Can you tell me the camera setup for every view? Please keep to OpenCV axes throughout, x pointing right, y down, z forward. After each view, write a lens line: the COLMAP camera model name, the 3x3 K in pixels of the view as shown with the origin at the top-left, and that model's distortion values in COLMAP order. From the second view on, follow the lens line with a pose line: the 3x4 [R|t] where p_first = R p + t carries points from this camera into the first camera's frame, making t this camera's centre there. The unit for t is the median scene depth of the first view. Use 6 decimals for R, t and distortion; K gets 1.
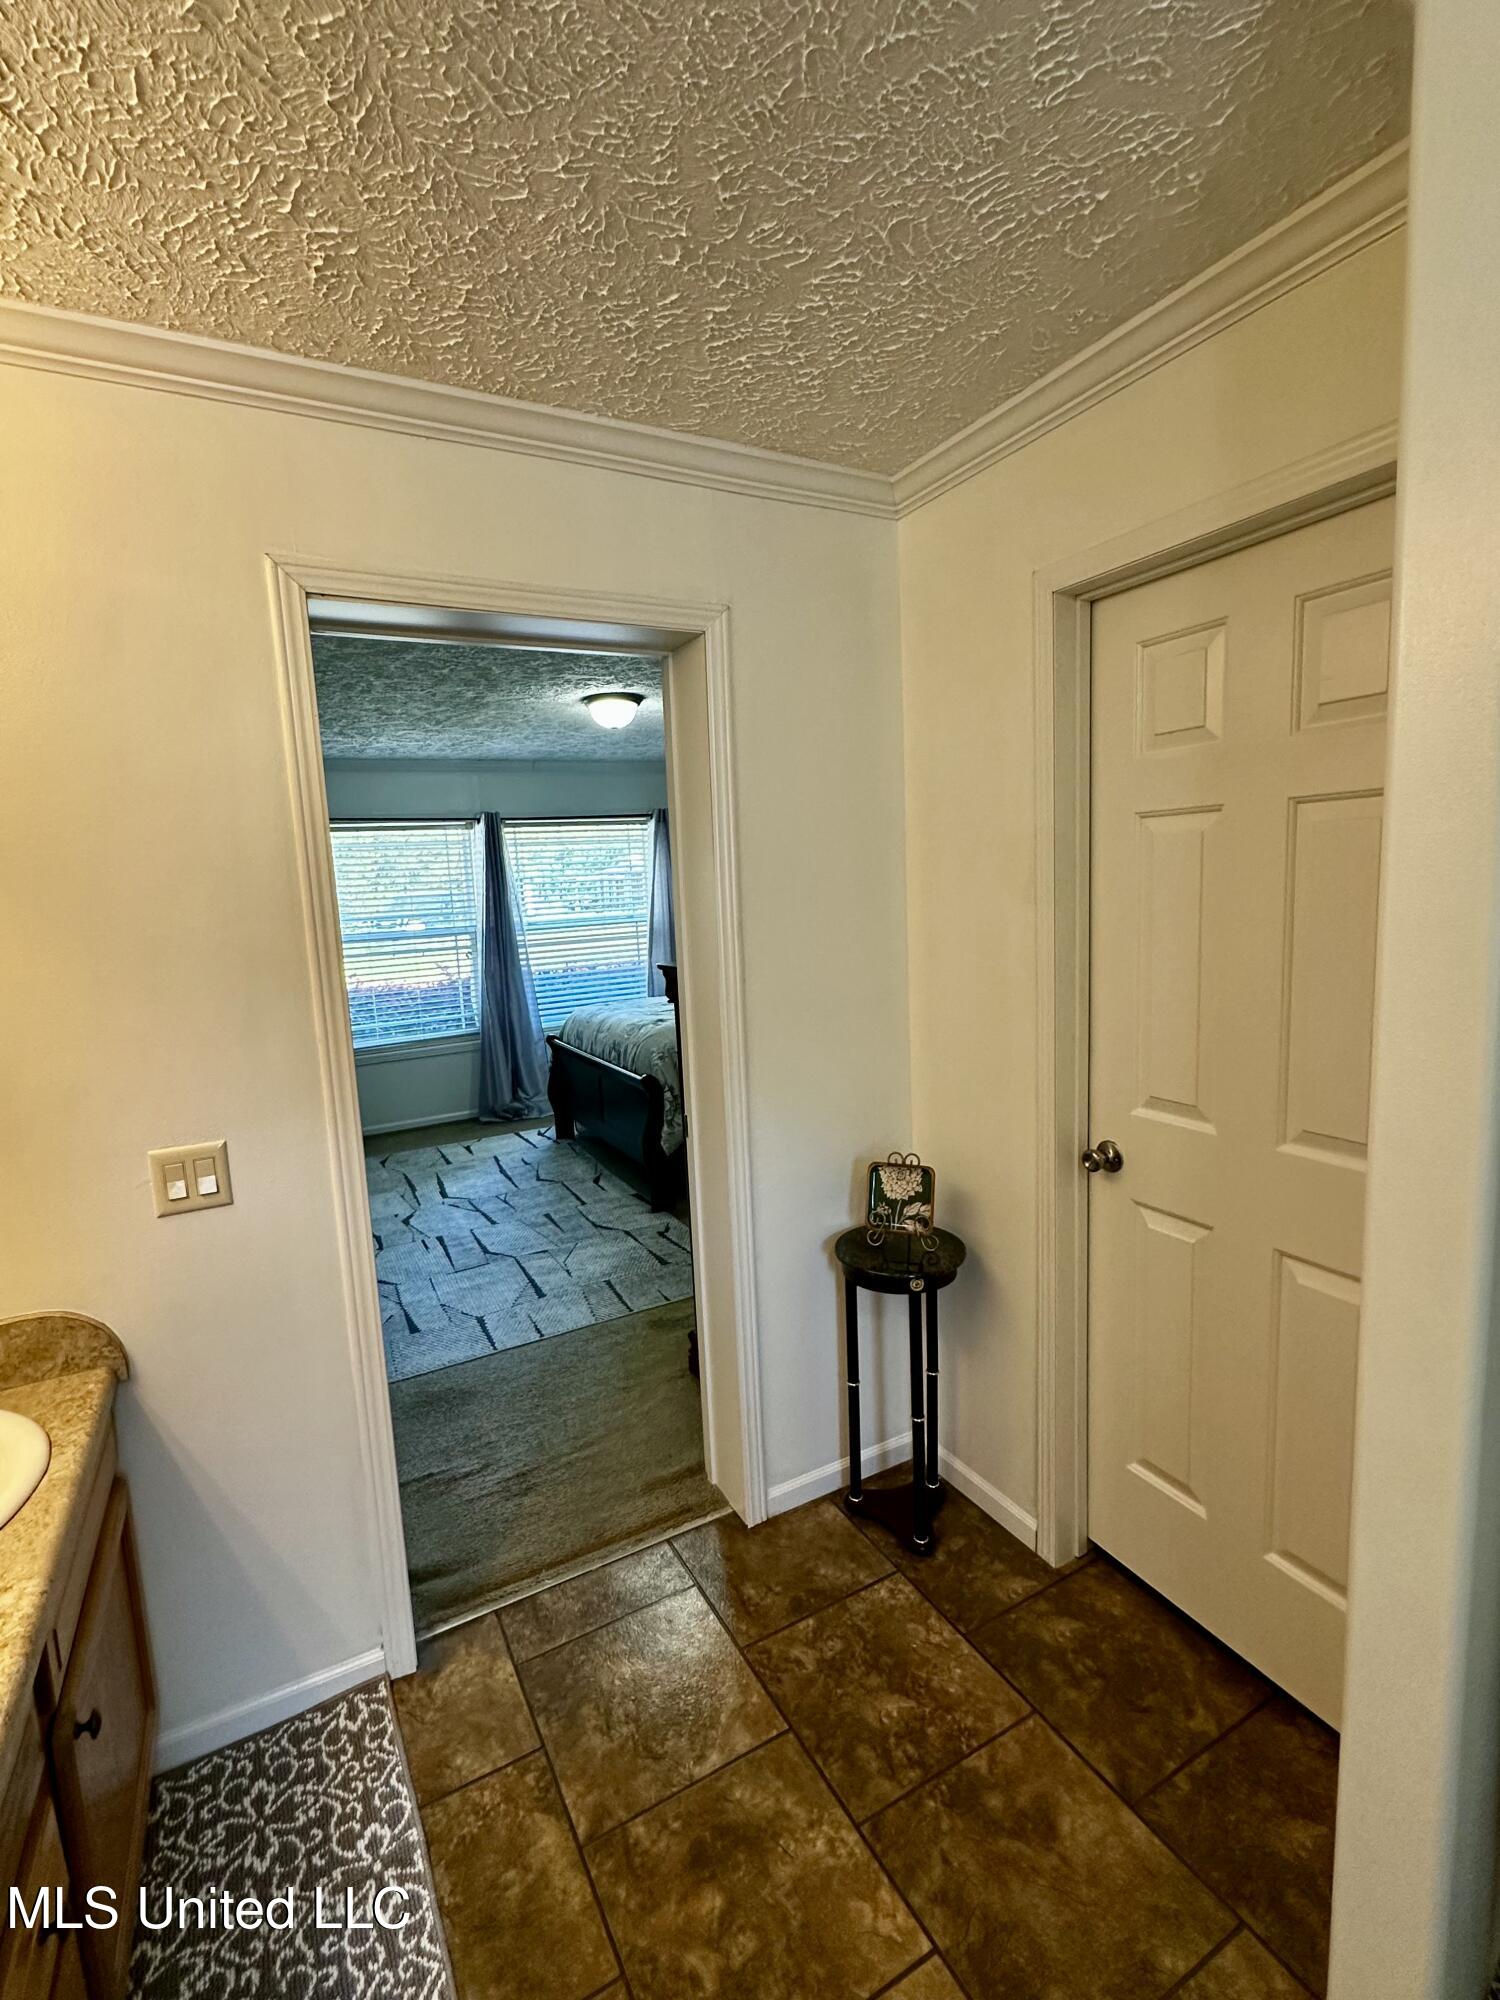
lens RADIAL K [[914.0, 0, 753.5], [0, 914.0, 996.2], [0, 0, 1]] dist [-0.004223, 0.000830]
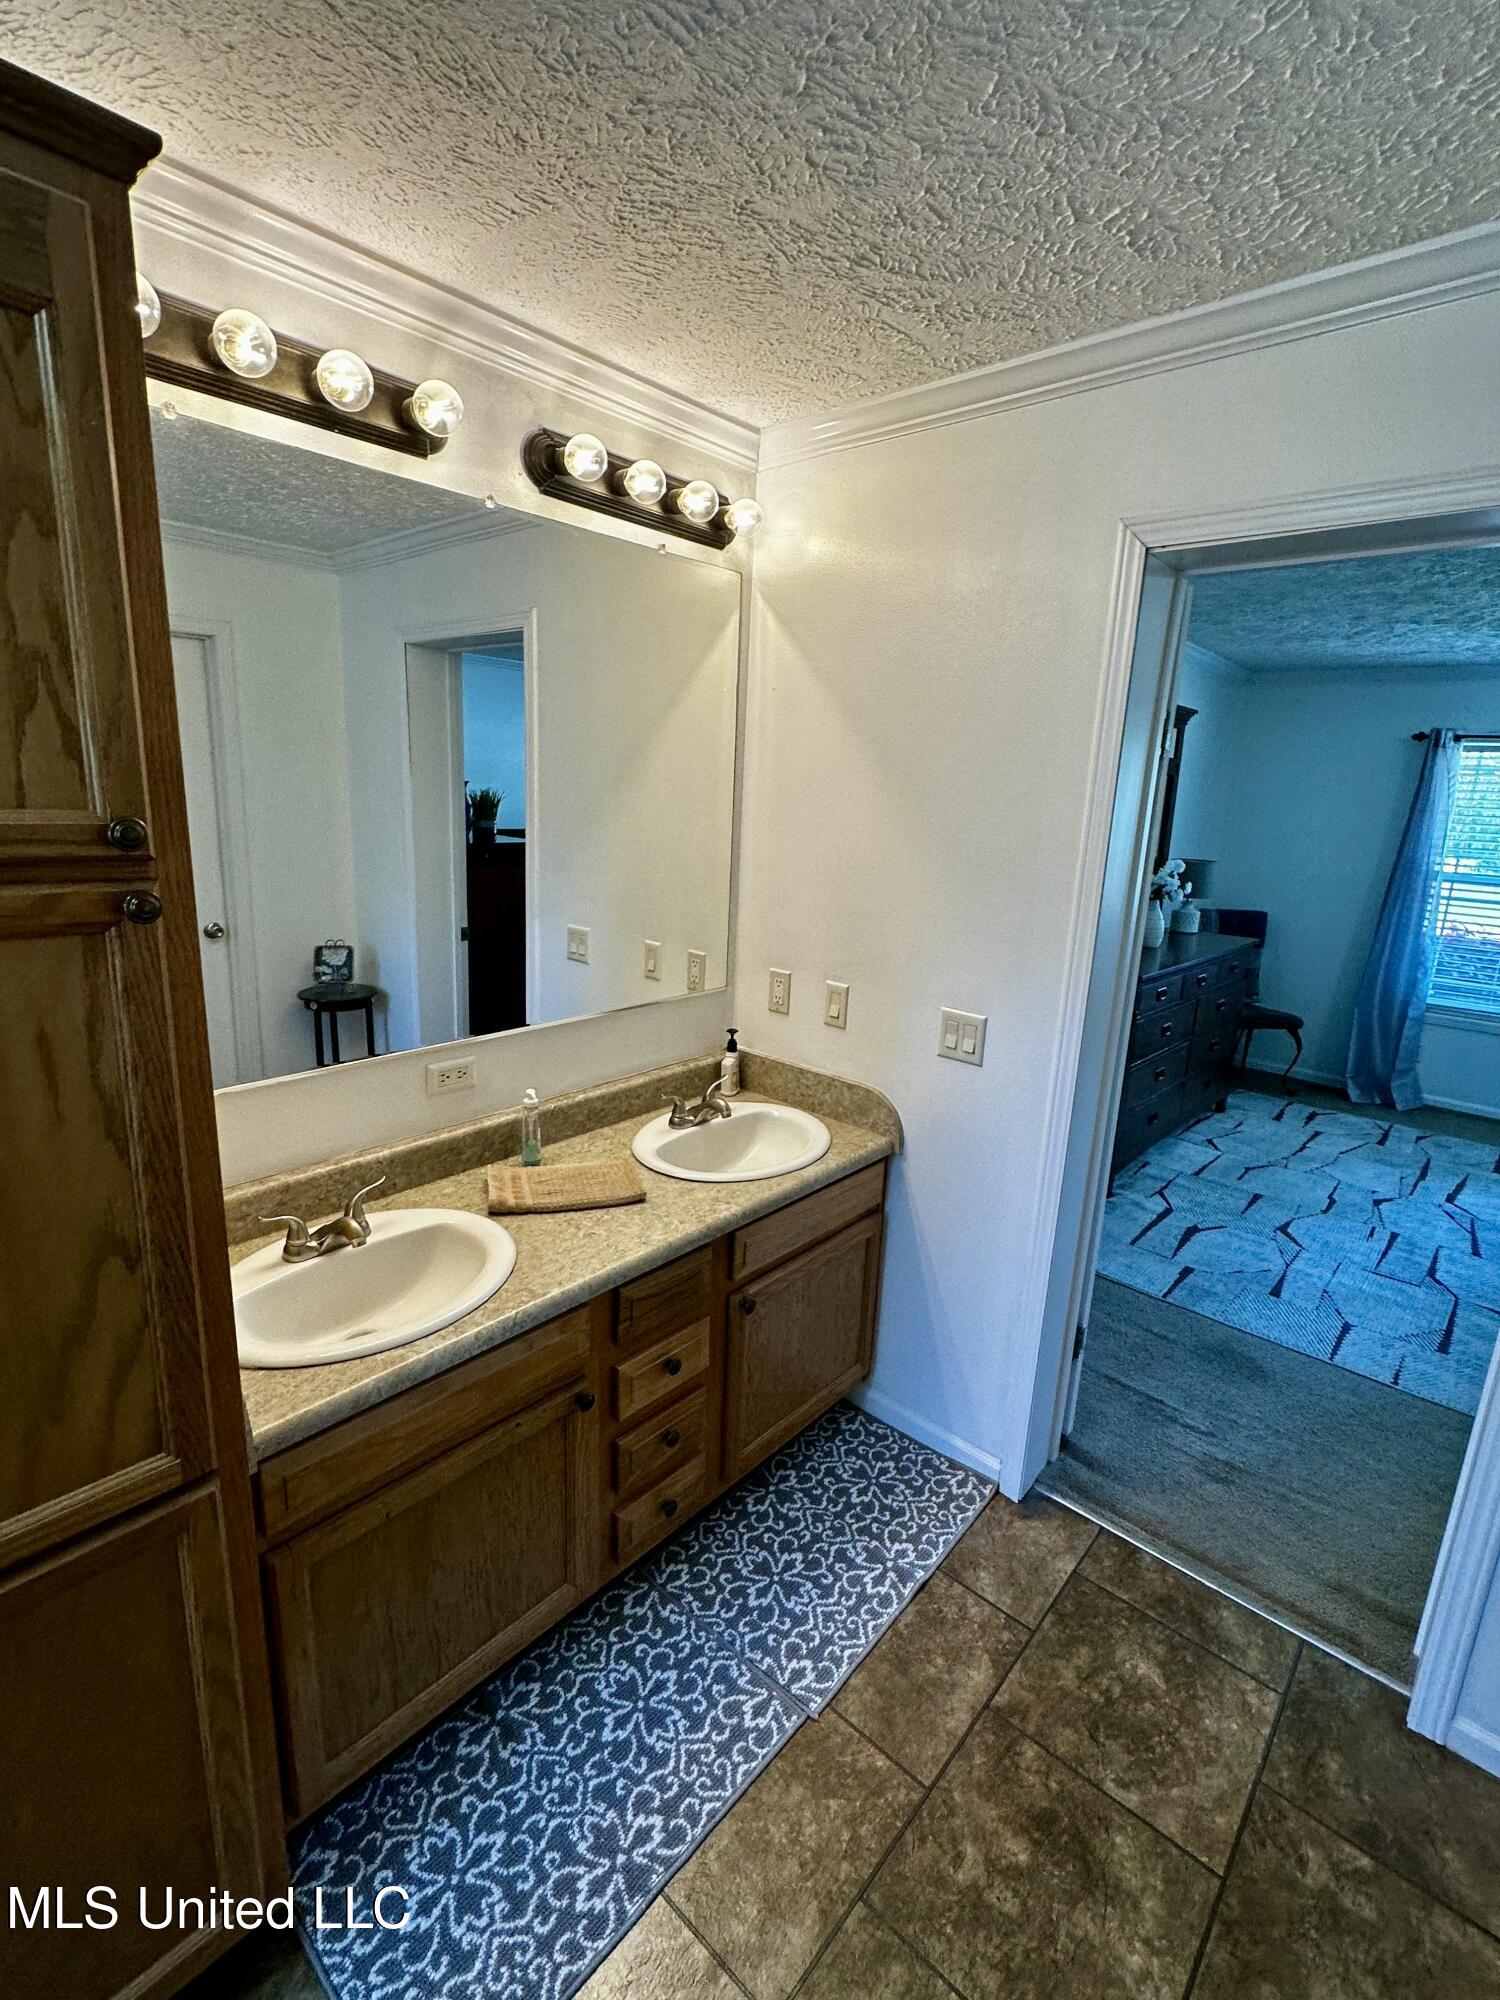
lens RADIAL K [[914.0, 0, 742.5], [0, 914.0, 997.7], [0, 0, 1]] dist [-0.004223, 0.000830]
pose [[0.328966, 0.275500, -0.903261, 0.247321], [-0.180351, 0.957222, 0.226275, -0.051543], [0.926960, 0.088467, 0.364580, 0.118720]]
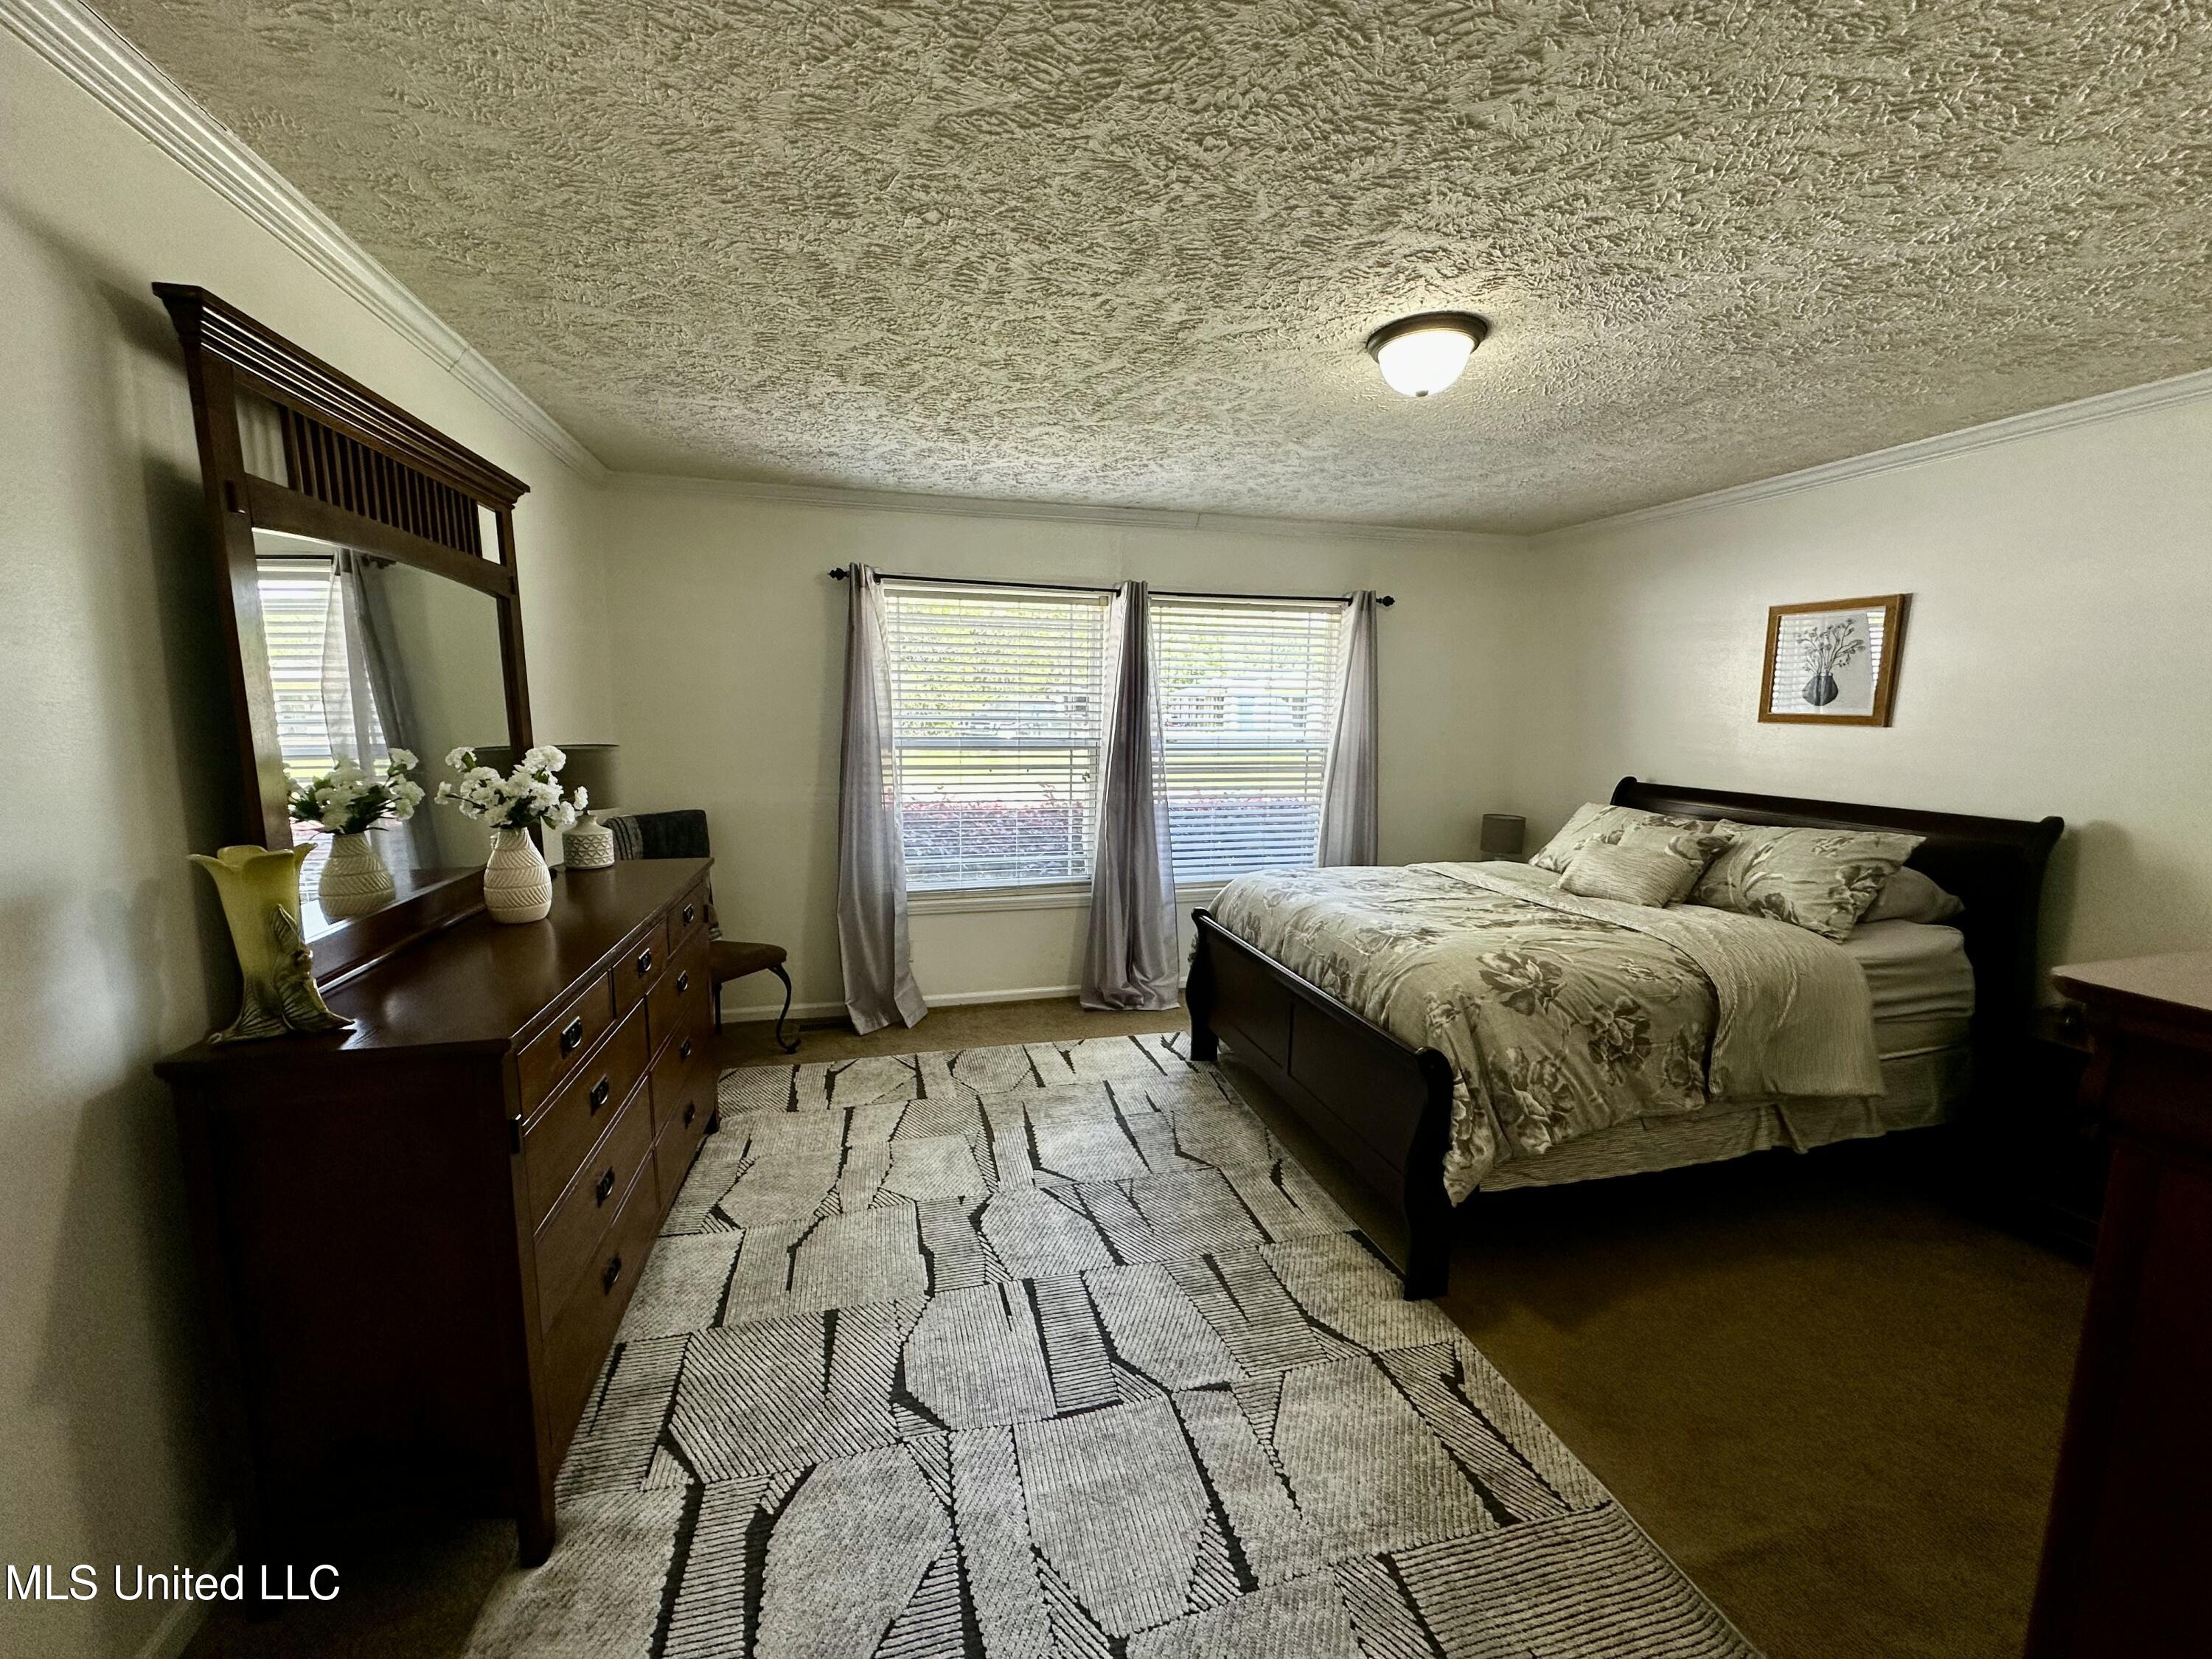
lens RADIAL K [[880.6, 0, 1103.4], [0, 880.6, 828.4], [0, 0, 1]] dist [-0.001478, -0.000093]
pose [[0.968424, 0.097384, -0.229503, -0.281925], [-0.093859, 0.995239, 0.026253, -0.052232], [0.230967, -0.003884, 0.972954, 0.671548]]
